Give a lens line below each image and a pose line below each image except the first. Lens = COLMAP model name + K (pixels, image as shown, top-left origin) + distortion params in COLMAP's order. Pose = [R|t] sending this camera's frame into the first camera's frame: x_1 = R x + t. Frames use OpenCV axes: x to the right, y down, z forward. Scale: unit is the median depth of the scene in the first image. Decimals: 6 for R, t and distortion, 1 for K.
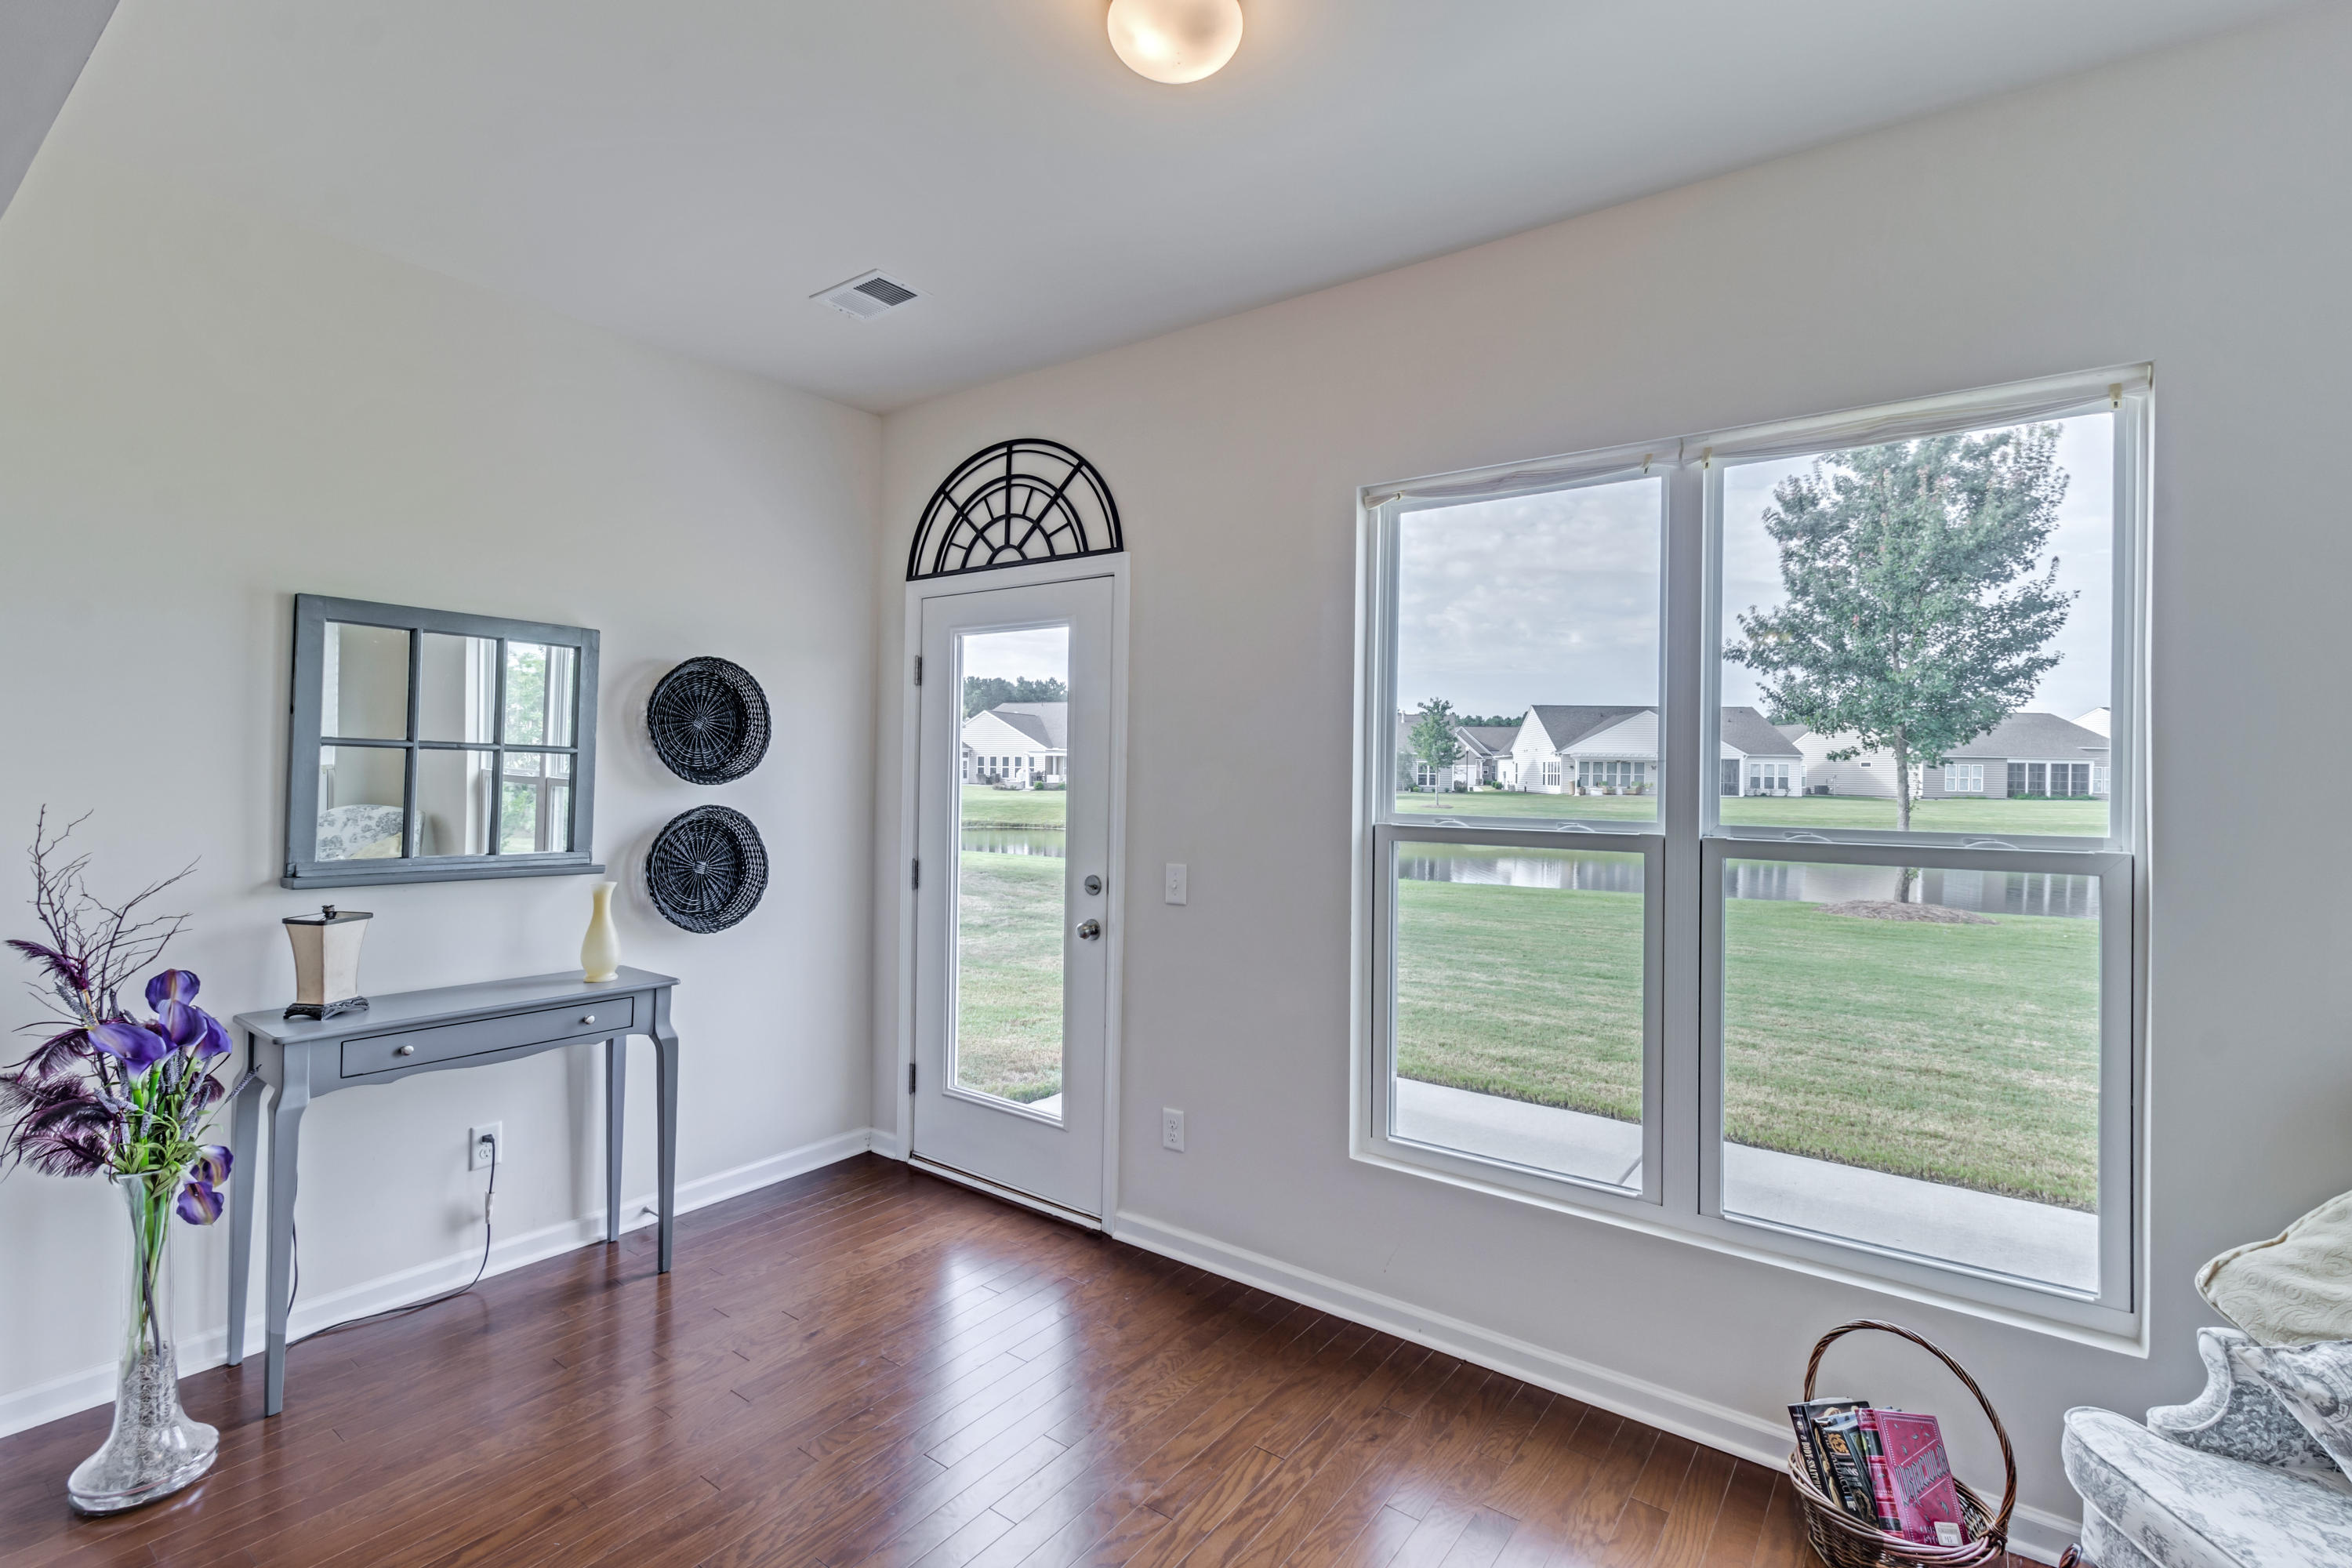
lens RADIAL K [[1079.0, 0, 1184.0], [0, 1079.0, 765.8], [0, 0, 1]] dist [0.002583, 0.001068]
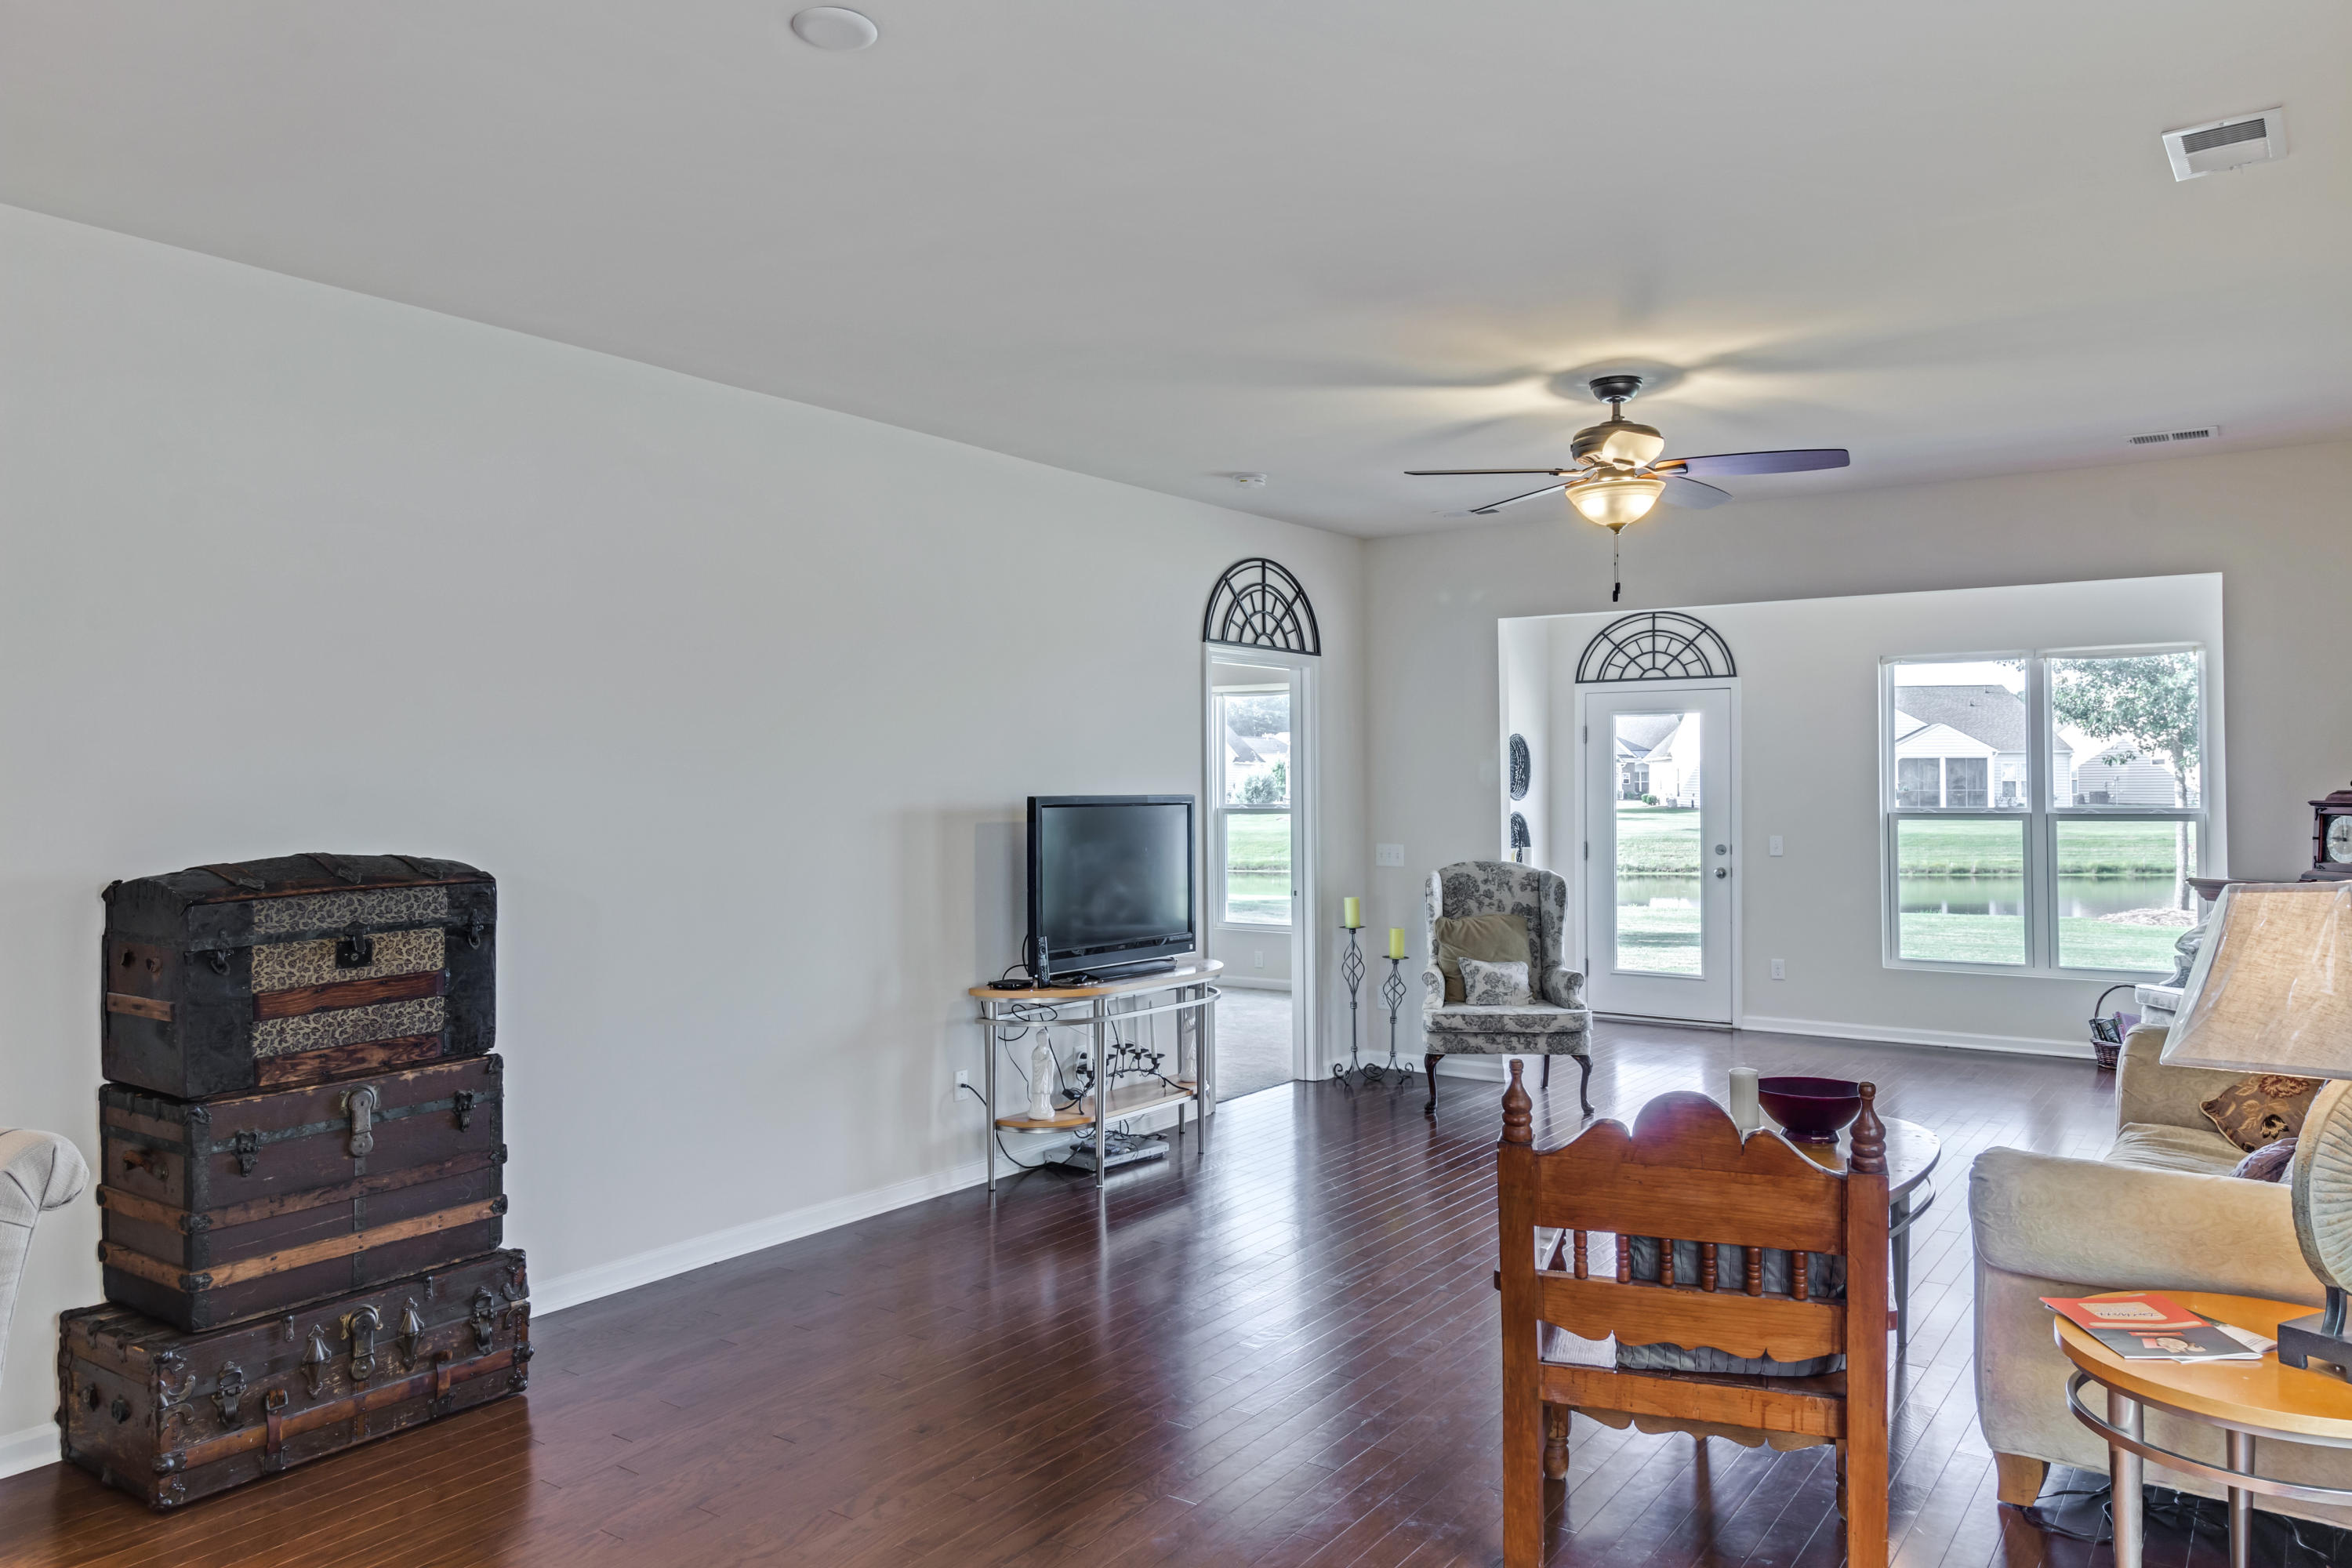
lens RADIAL K [[1620.3, 0, 1187.0], [0, 1620.3, 767.3], [0, 0, 1]] dist [0.001934, -0.000067]
pose [[0.999636, -0.017060, 0.020888, -1.003518], [0.017206, 0.999829, -0.006836, -0.029745], [-0.020768, 0.007193, 0.999758, -1.712294]]
